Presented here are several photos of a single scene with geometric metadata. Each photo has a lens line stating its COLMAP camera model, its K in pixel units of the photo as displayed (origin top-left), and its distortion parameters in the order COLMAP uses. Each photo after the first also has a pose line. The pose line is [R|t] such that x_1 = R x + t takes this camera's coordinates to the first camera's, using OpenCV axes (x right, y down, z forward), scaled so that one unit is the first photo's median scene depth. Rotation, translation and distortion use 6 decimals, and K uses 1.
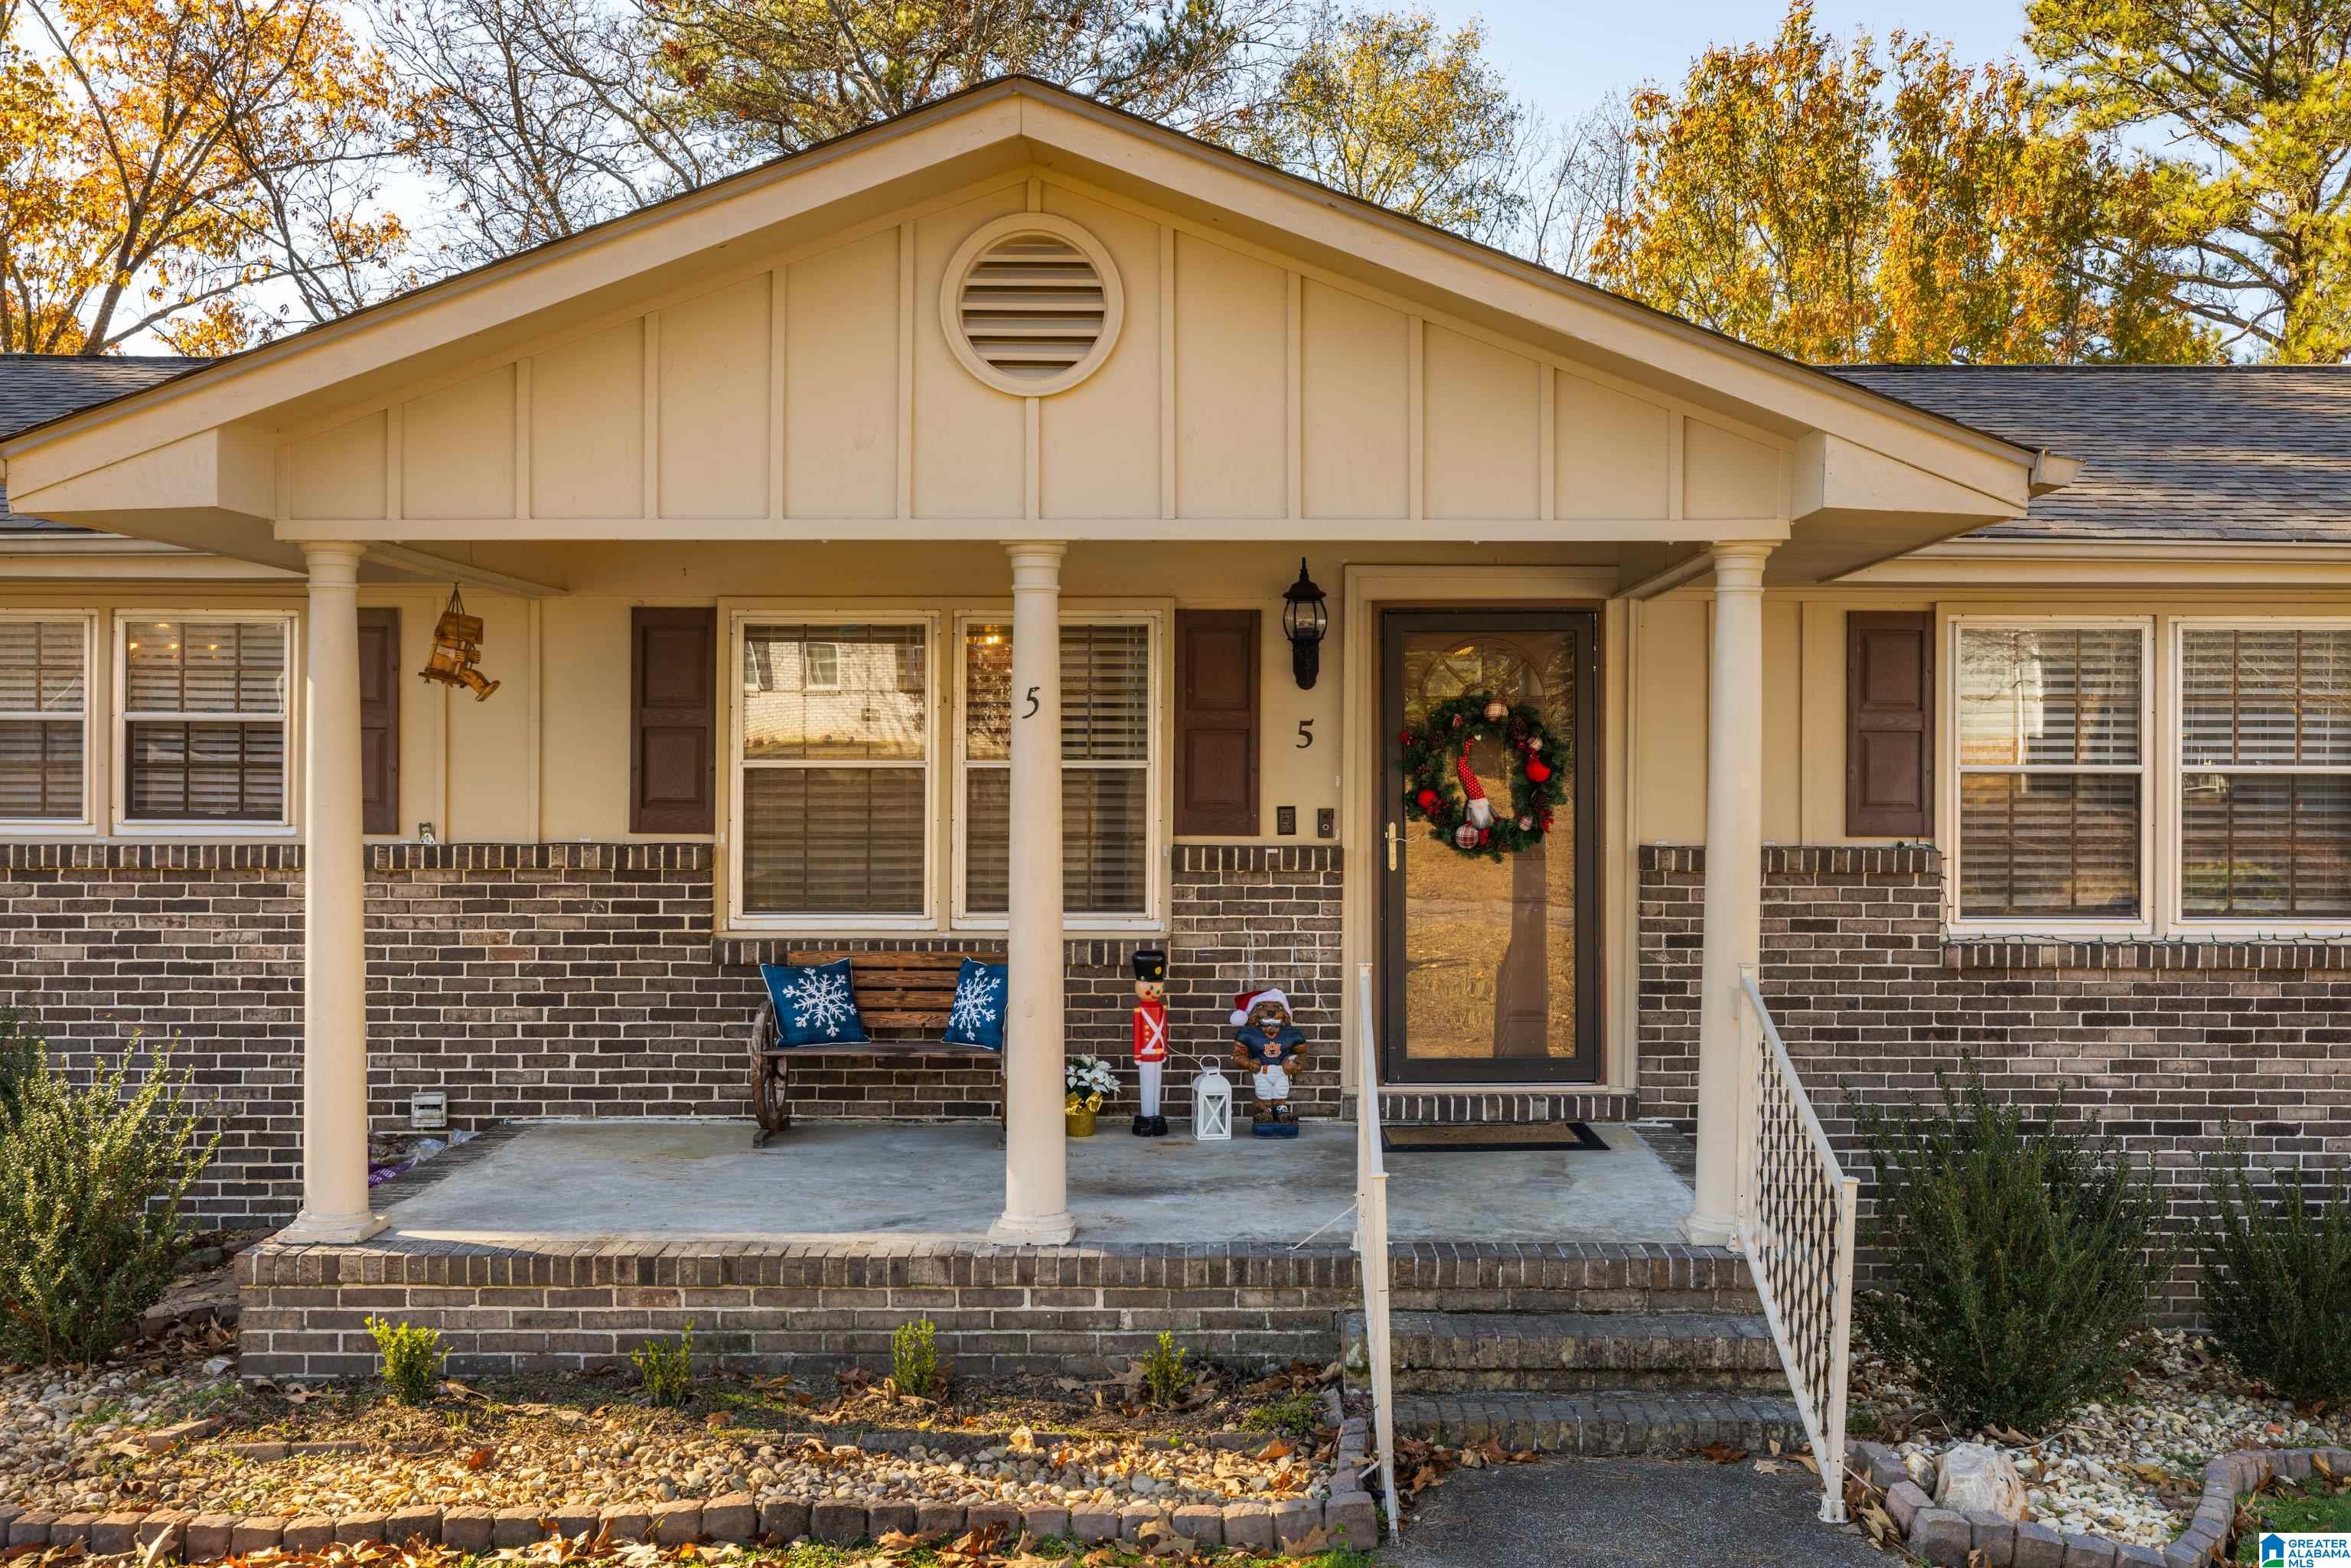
lens RADIAL K [[2397.0, 0, 1175.5], [0, 2397.0, 784.0], [0, 0, 1]] dist [-0.003860, 0.007689]
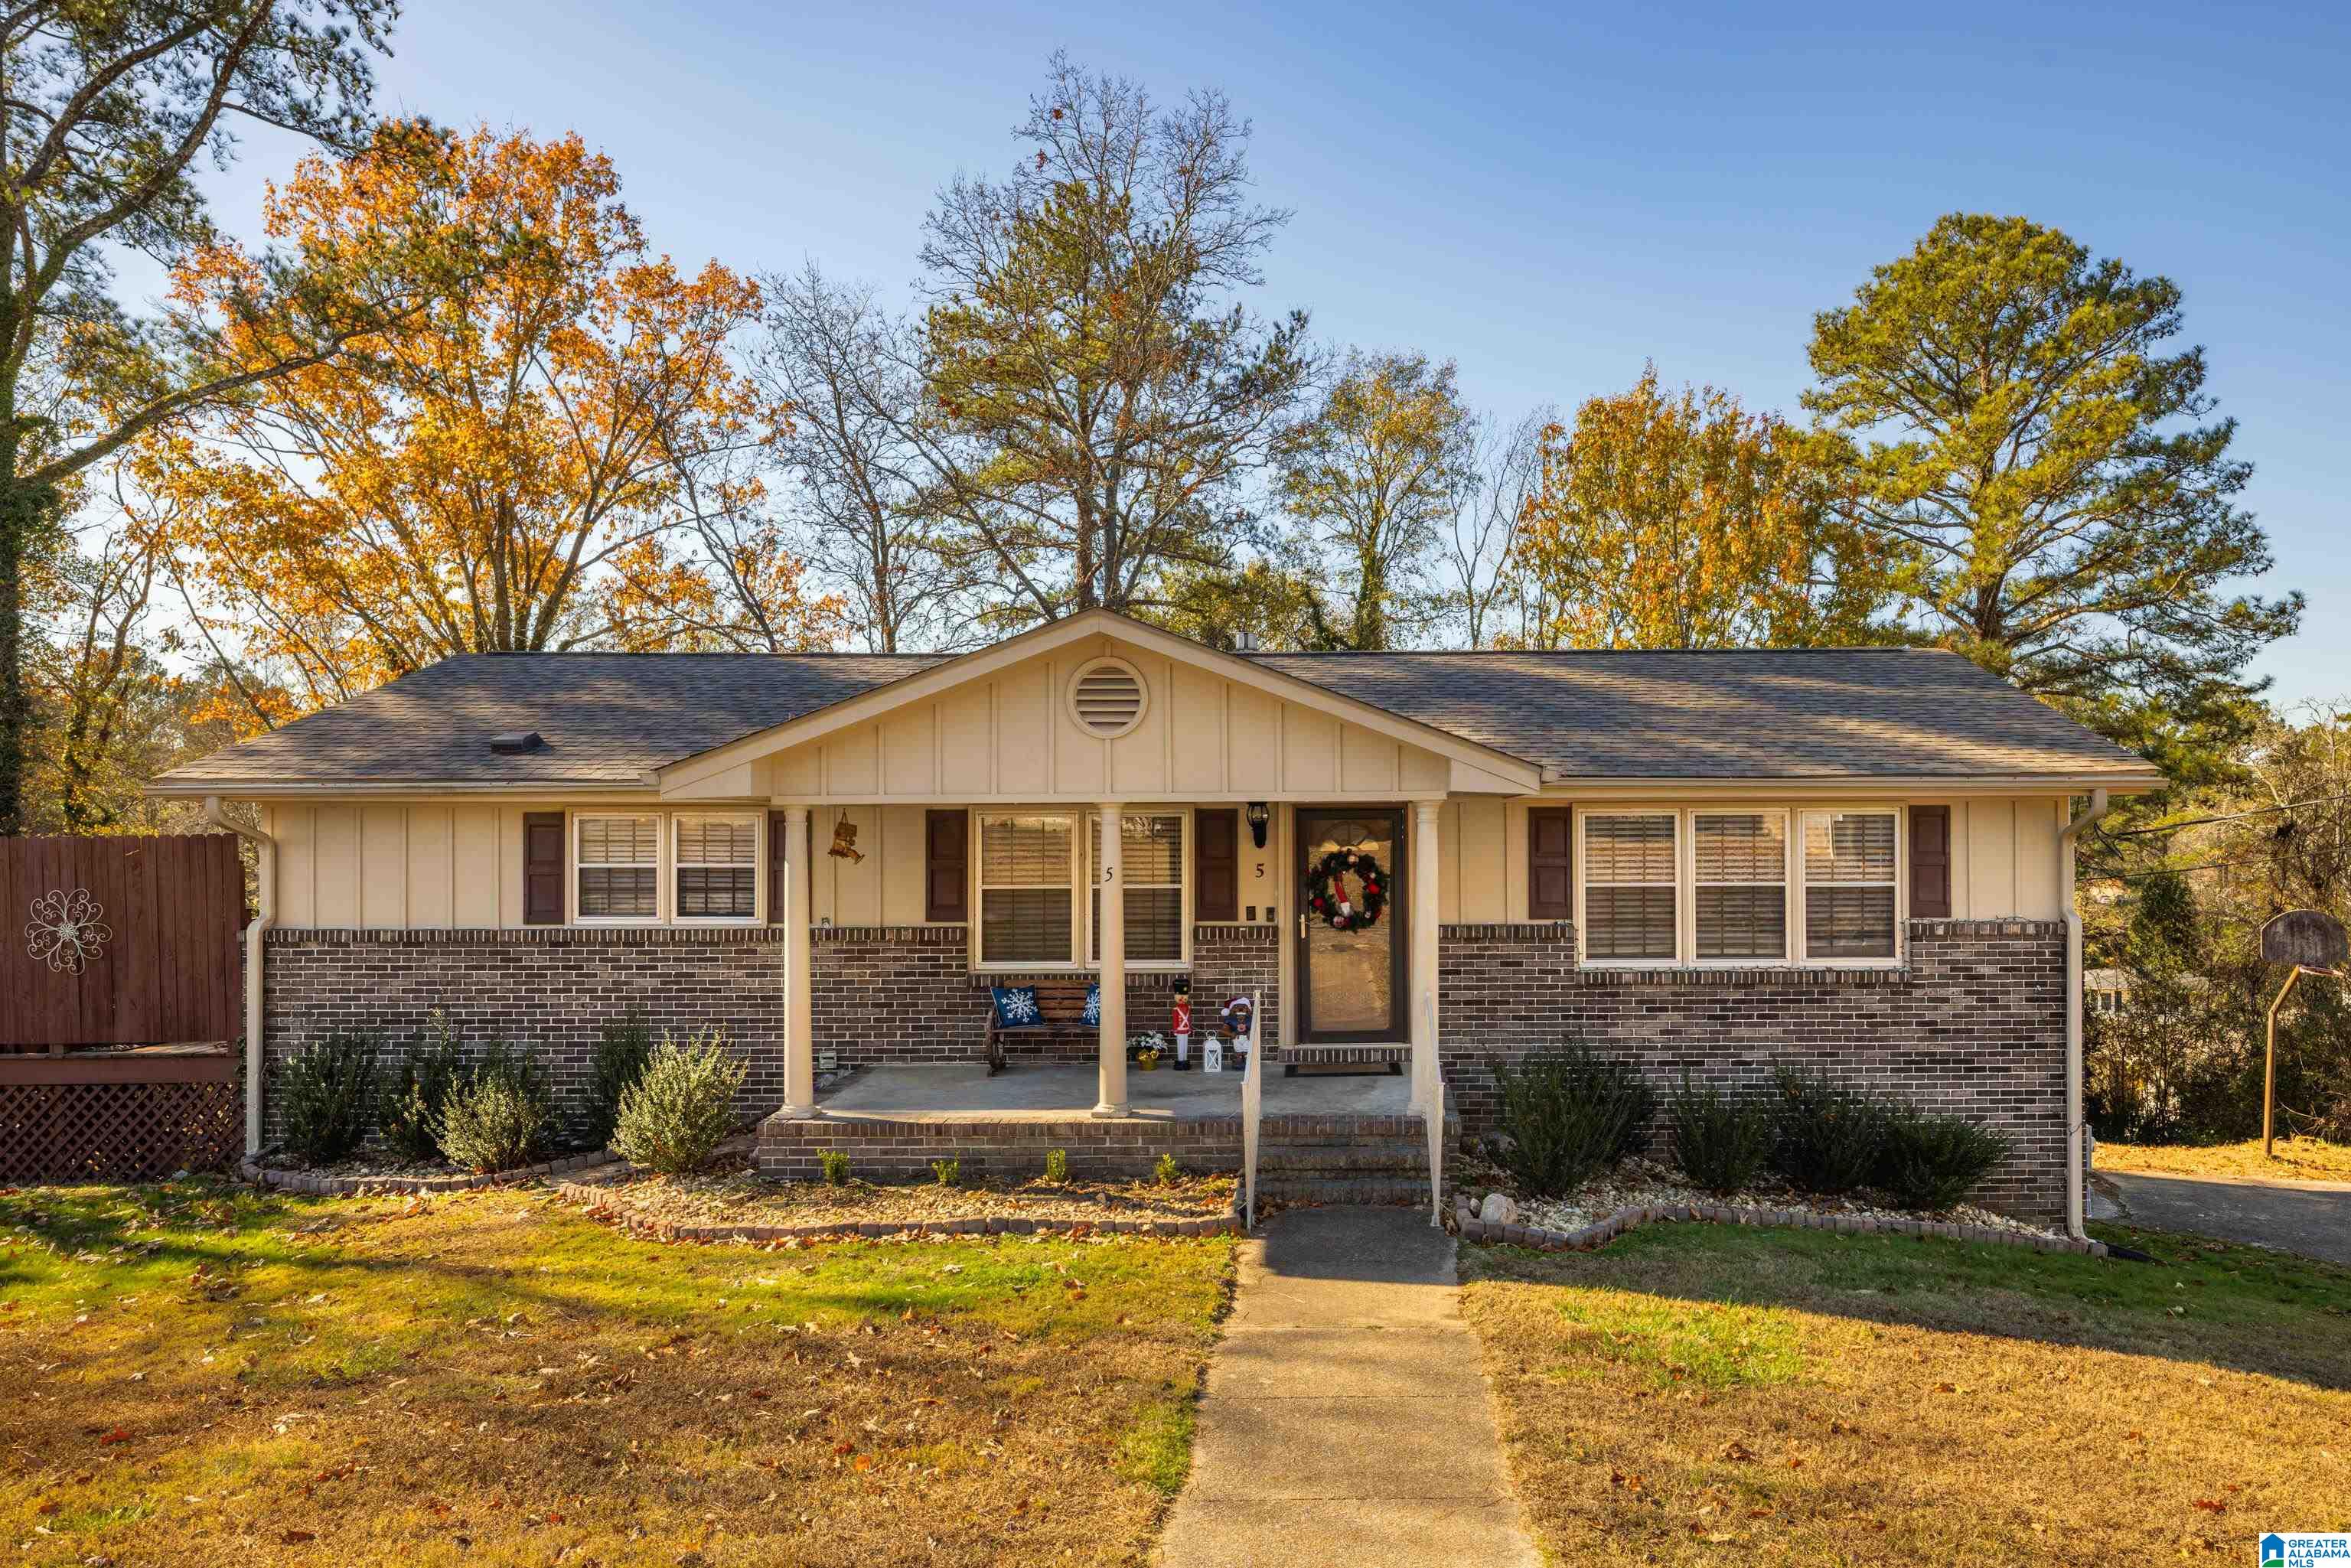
lens RADIAL K [[1587.8, 0, 1256.1], [0, 1587.8, 835.2], [0, 0, 1]] dist [-0.020824, -0.002214]
pose [[0.999909, -0.008142, -0.010745, 0.066164], [0.008082, 0.999951, -0.005639, -0.043215], [0.010790, 0.005552, 0.999926, -0.337043]]
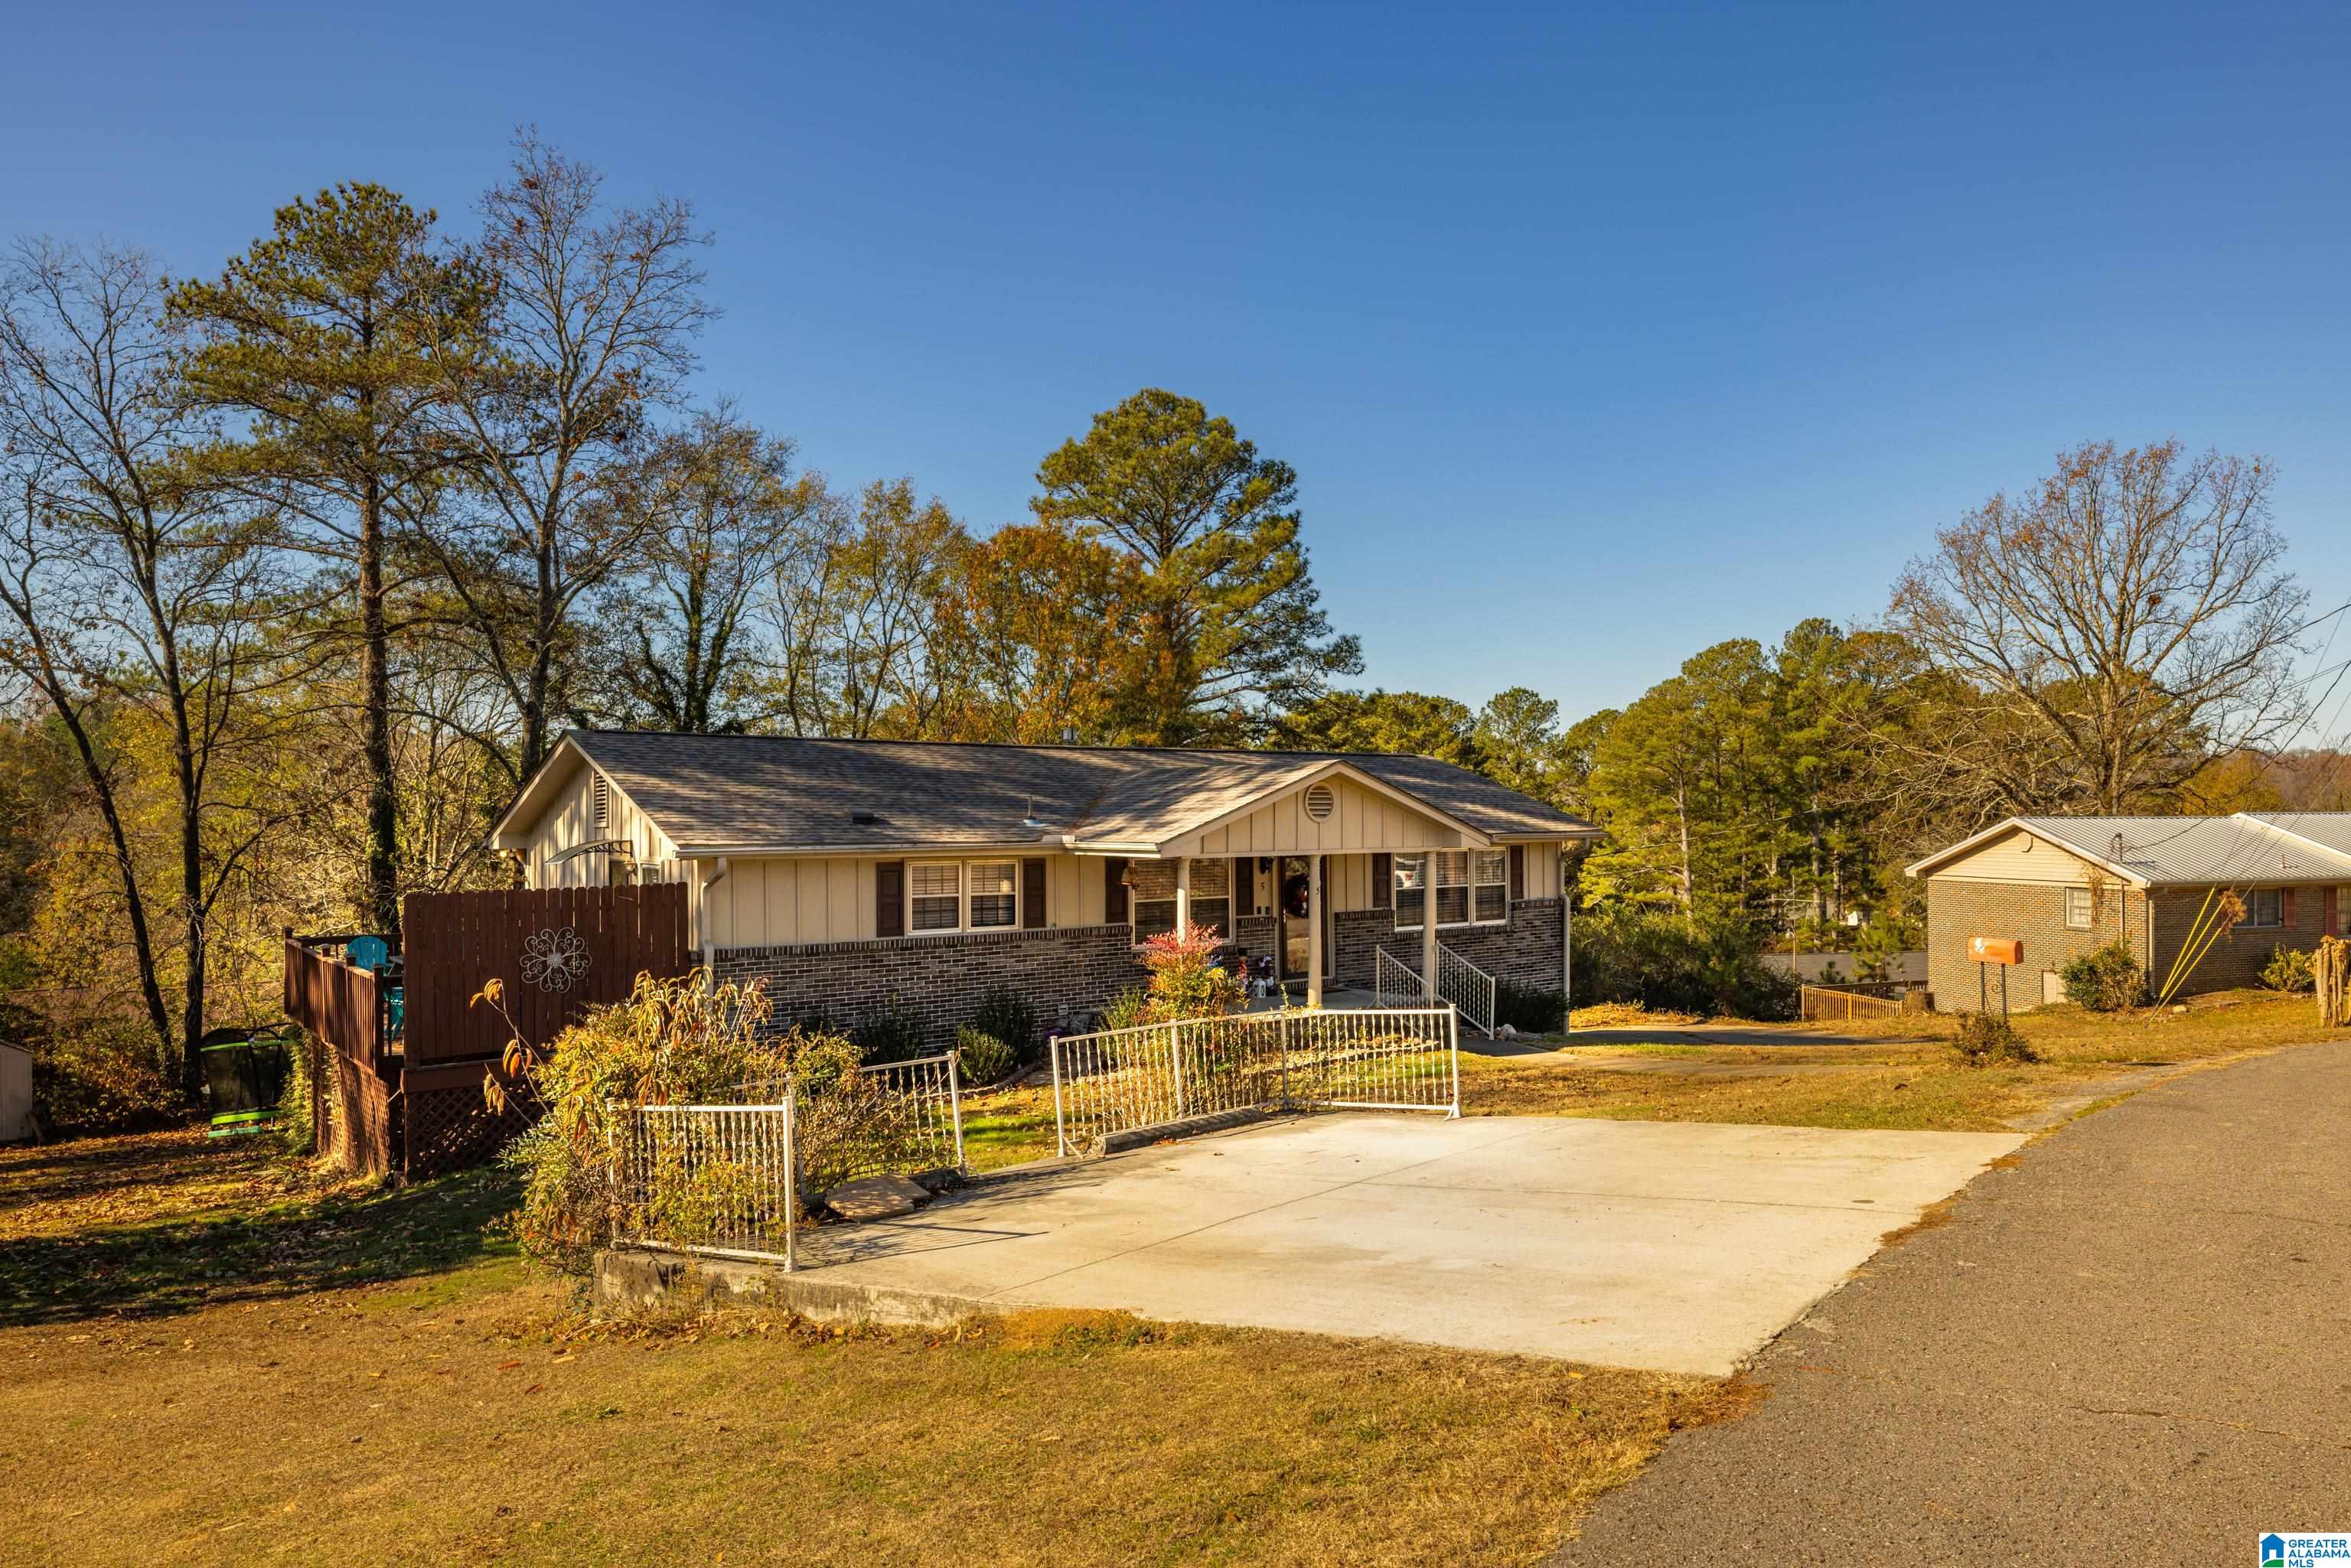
lens RADIAL K [[1587.8, 0, 1256.1], [0, 1587.8, 835.2], [0, 0, 1]] dist [-0.020824, -0.002214]
pose [[0.778540, -0.017779, 0.627343, -1.483144], [0.015346, 0.999839, 0.009292, -0.122287], [-0.627407, 0.002393, 0.778688, -0.883032]]
